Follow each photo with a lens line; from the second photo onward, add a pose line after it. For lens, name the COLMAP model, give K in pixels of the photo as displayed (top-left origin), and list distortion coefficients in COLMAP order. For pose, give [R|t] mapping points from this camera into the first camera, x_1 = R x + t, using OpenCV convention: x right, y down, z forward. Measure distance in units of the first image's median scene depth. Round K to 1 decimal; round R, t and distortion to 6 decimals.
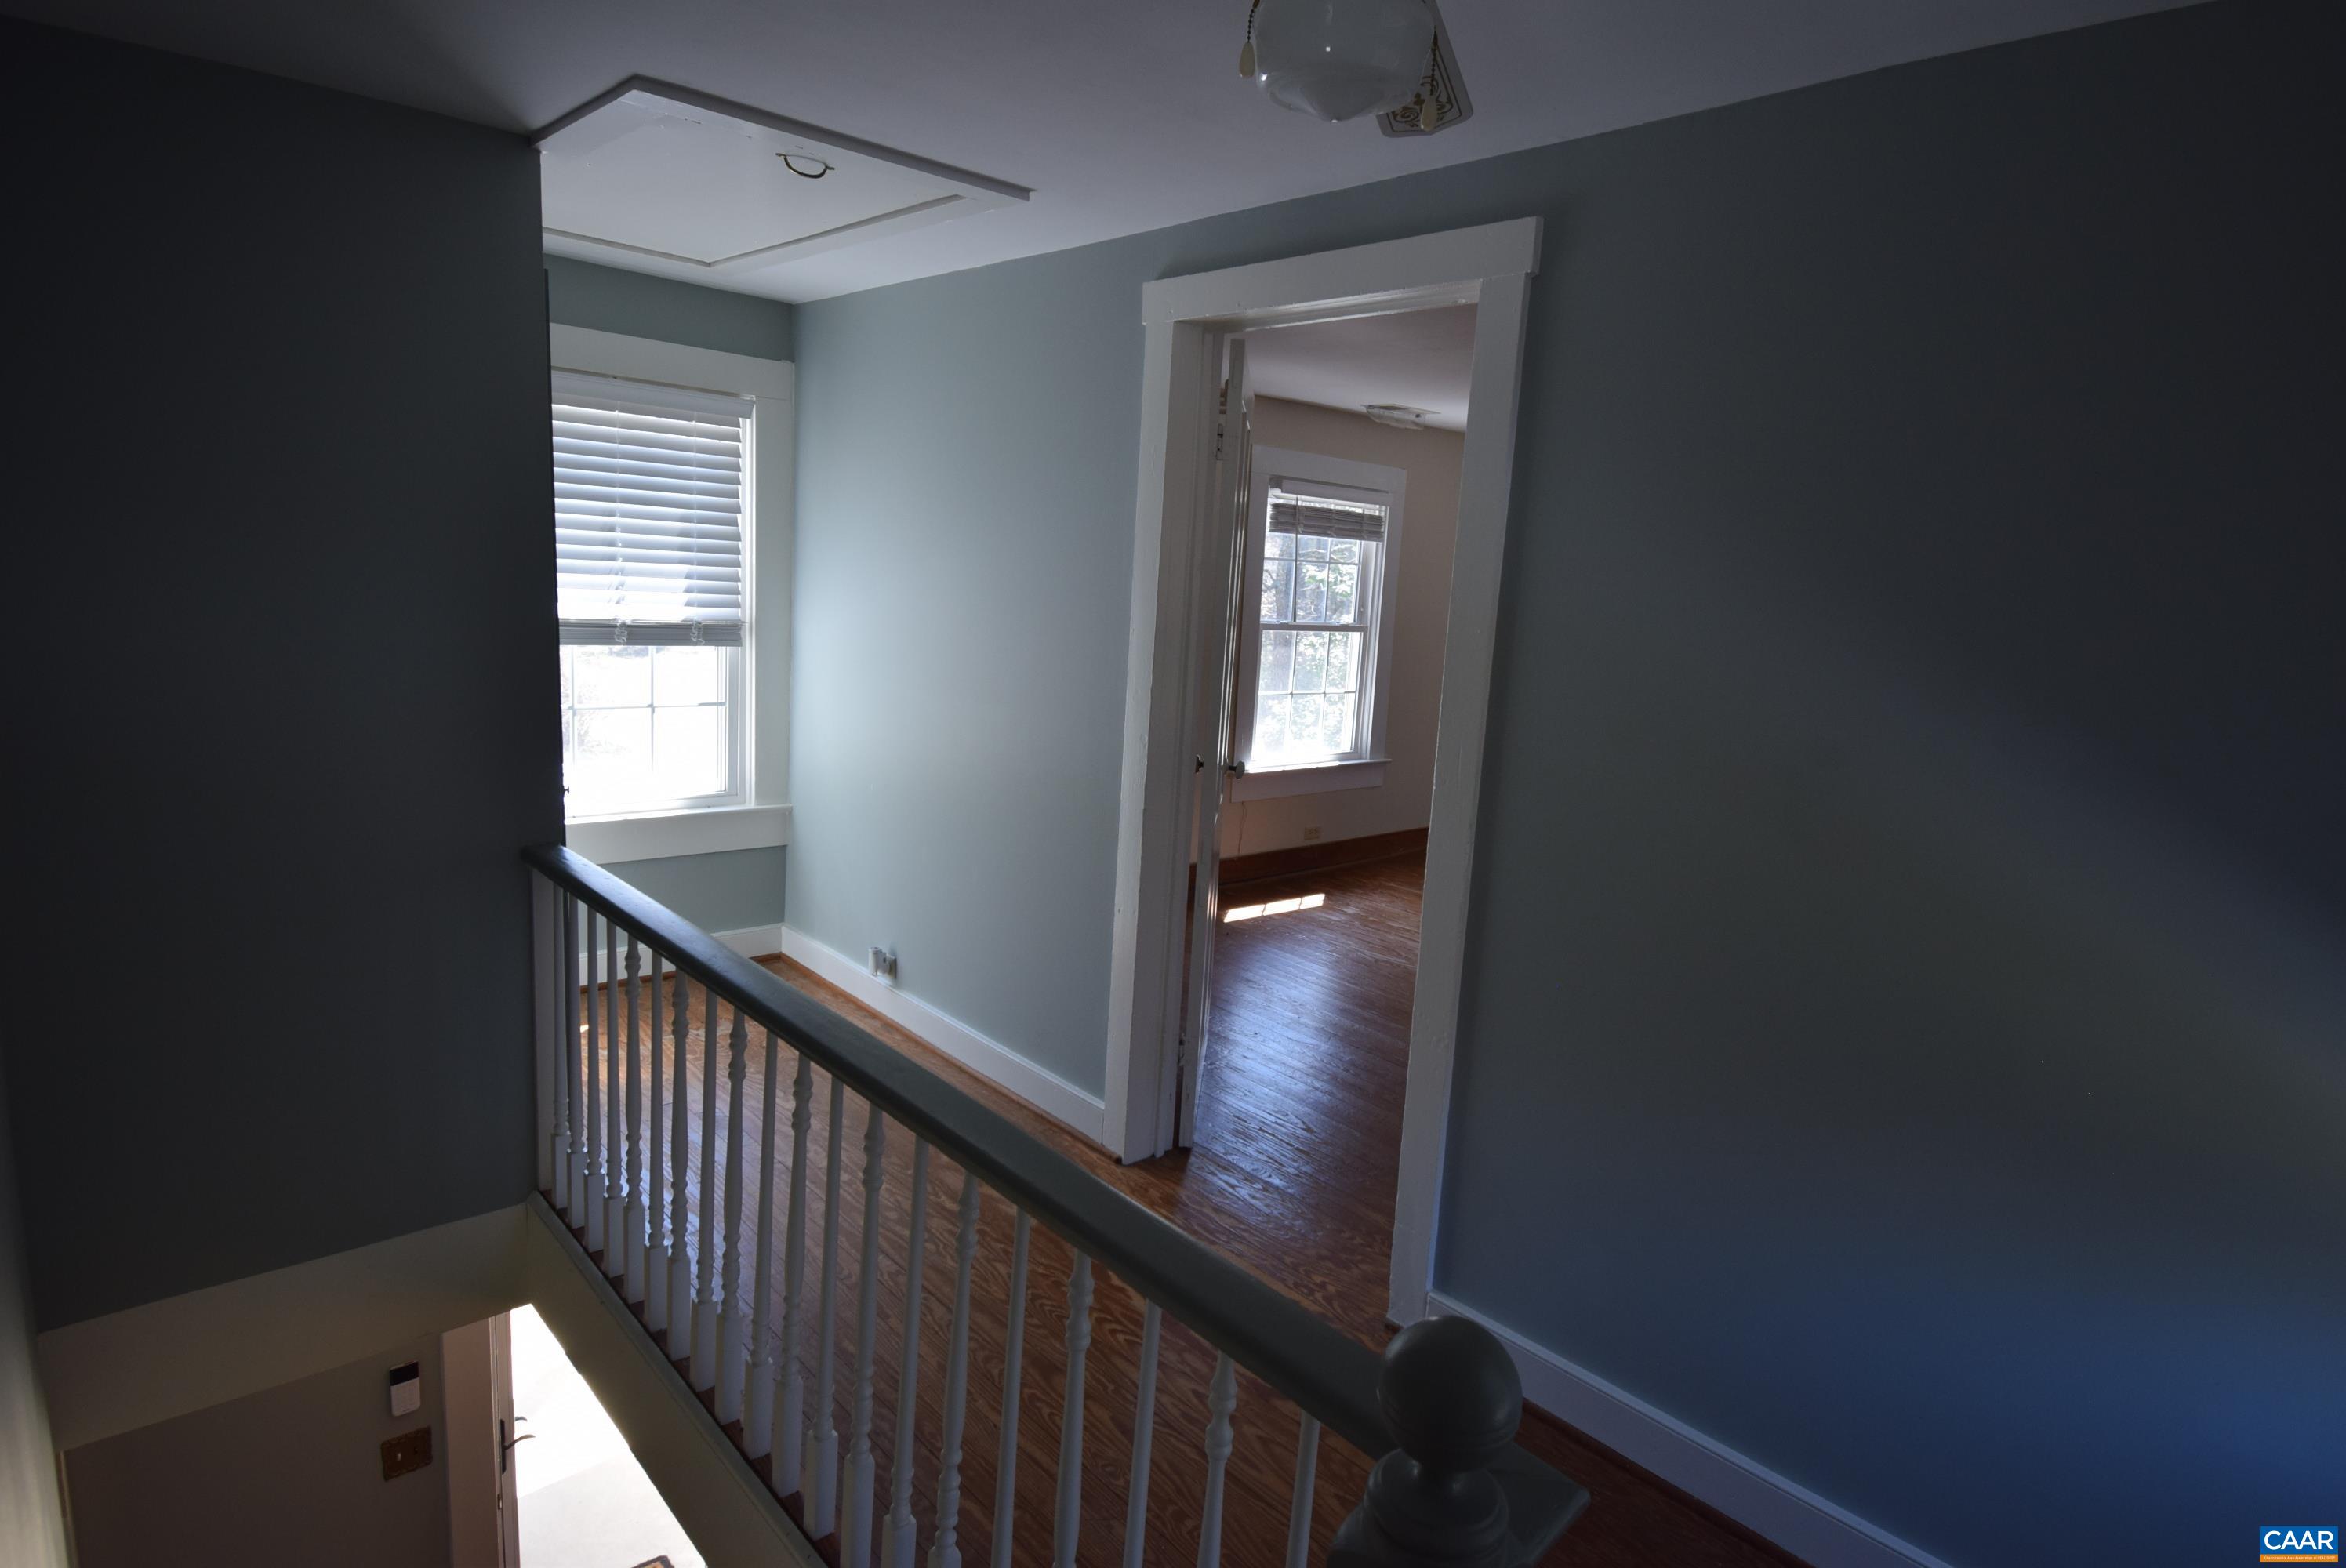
lens RADIAL K [[1299.4, 0, 1179.4], [0, 1299.4, 782.1], [0, 0, 1]] dist [0.003669, 0.000702]
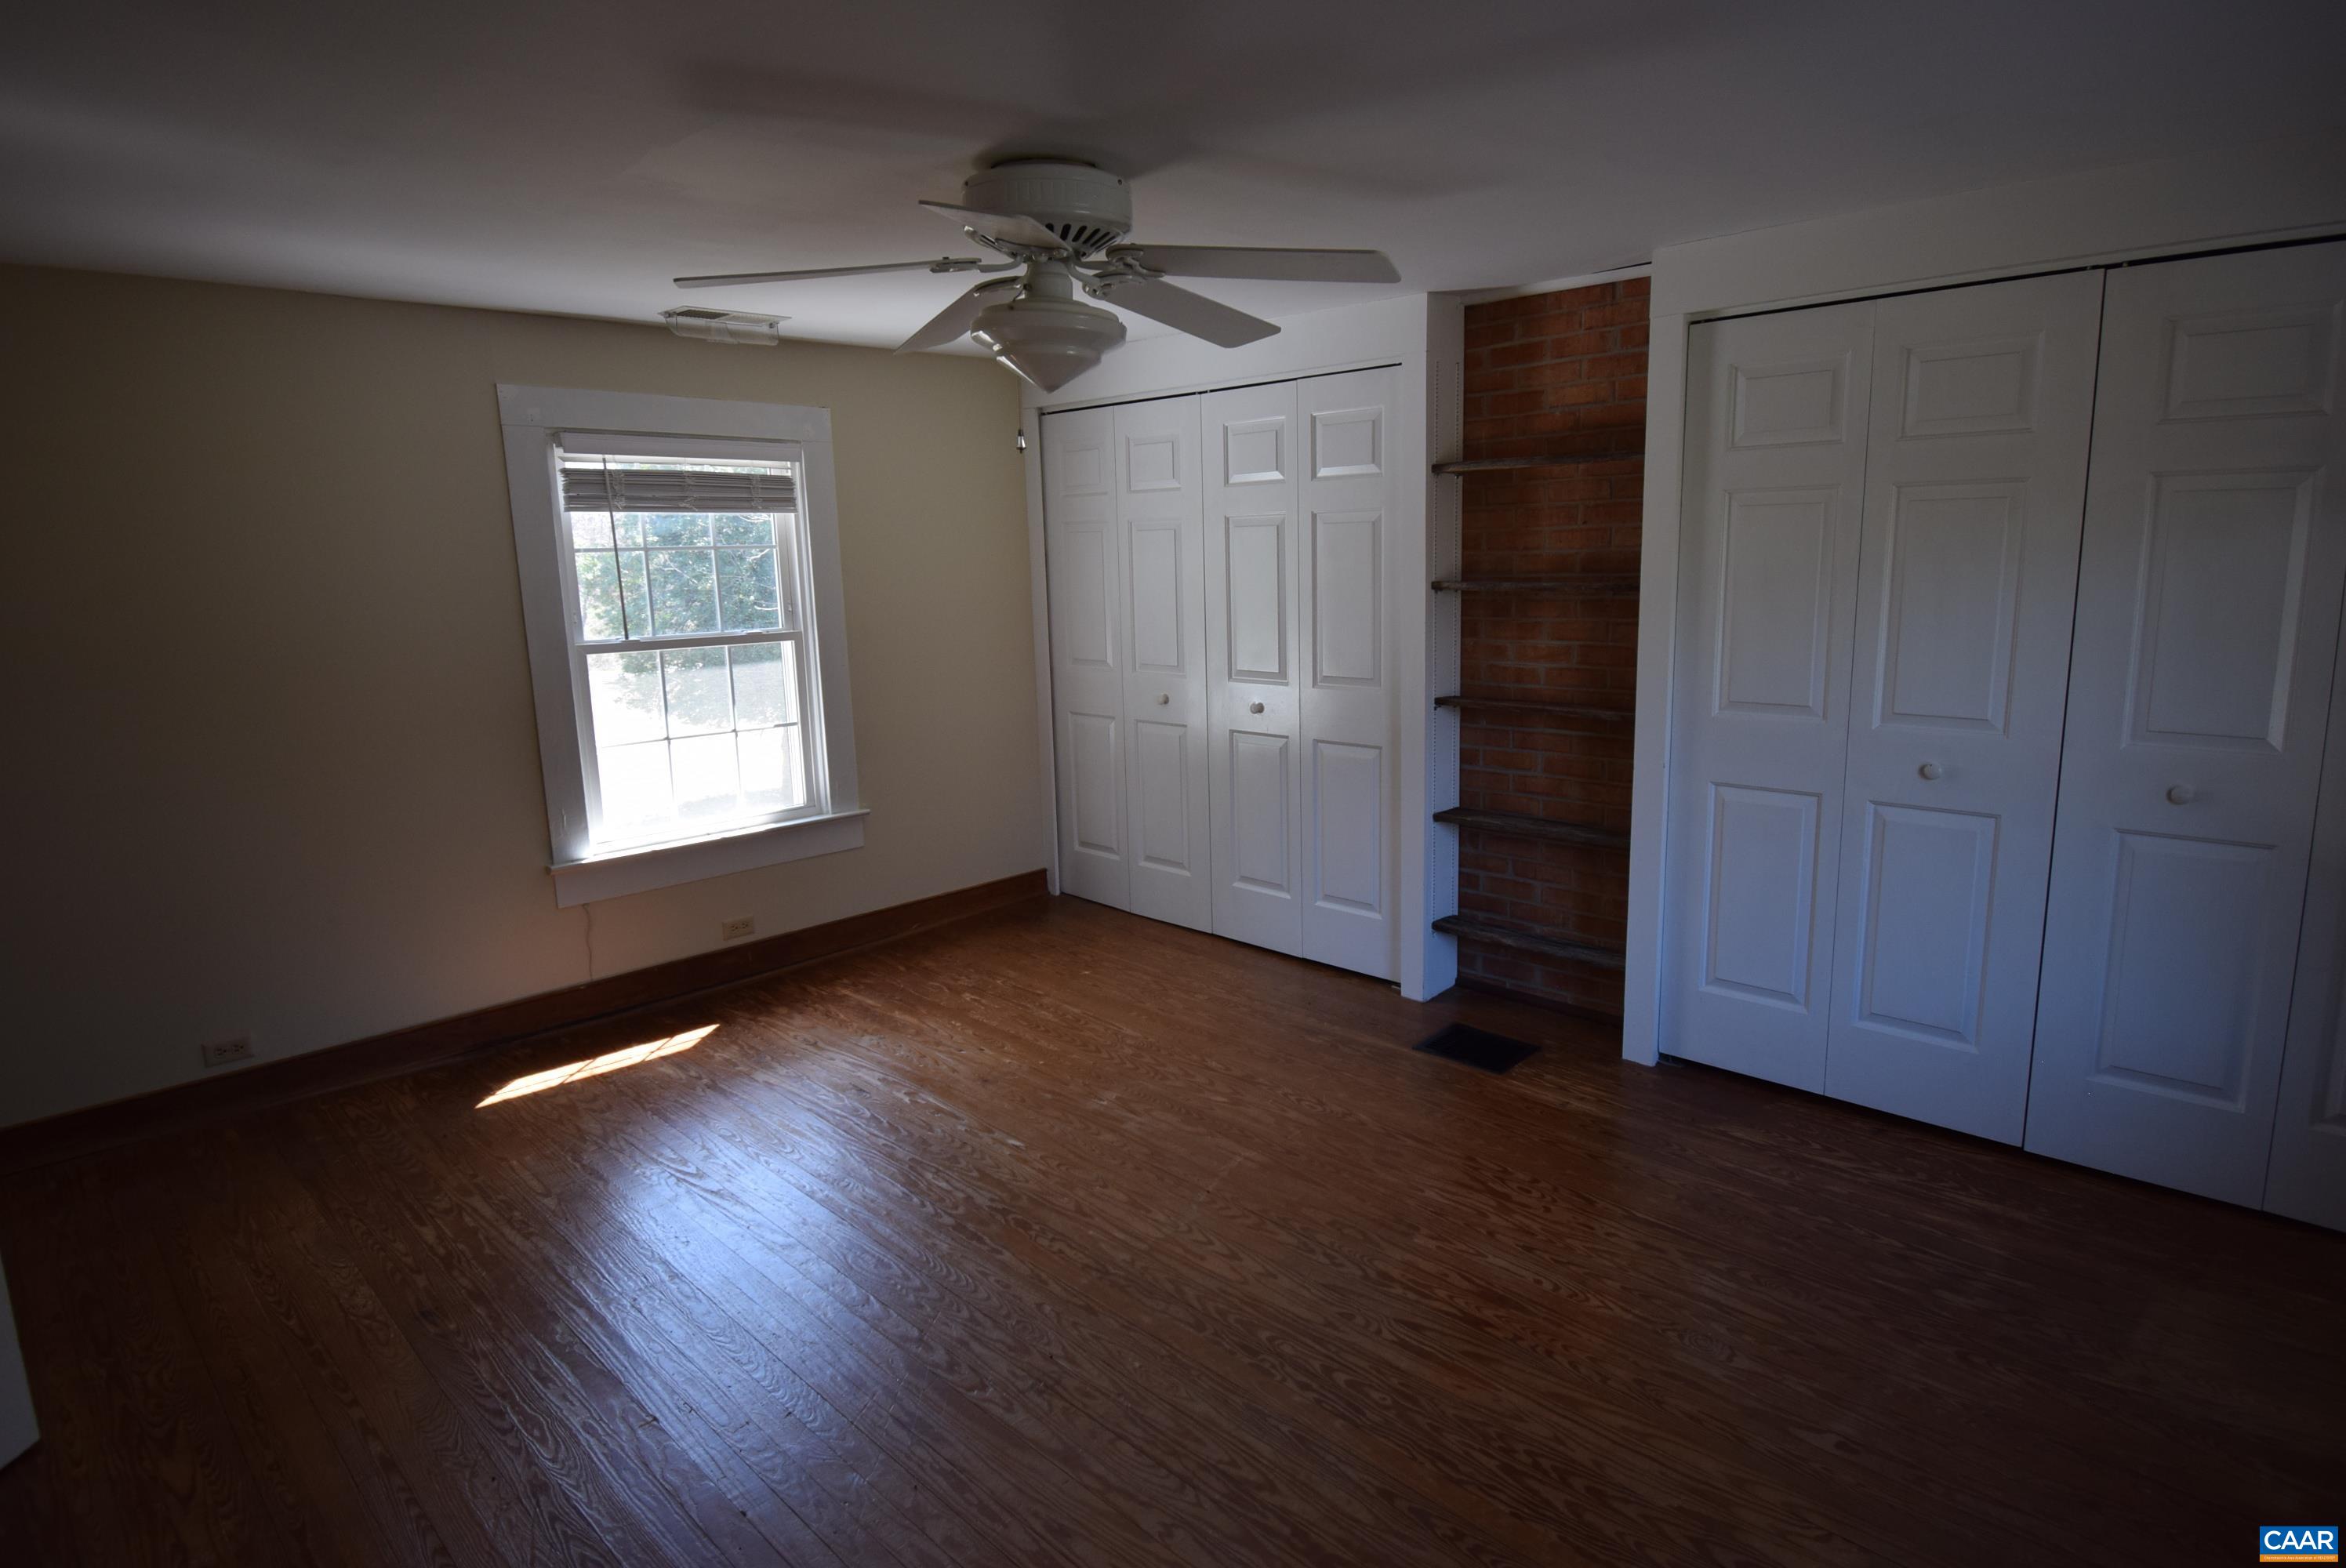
lens RADIAL K [[1299.4, 0, 1169.5], [0, 1299.4, 779.5], [0, 0, 1]] dist [0.003669, 0.000702]
pose [[0.994546, -0.093988, 0.045213, 0.329419], [0.093558, 0.995547, 0.011546, -0.029536], [-0.046097, -0.007253, 0.998911, 0.291539]]
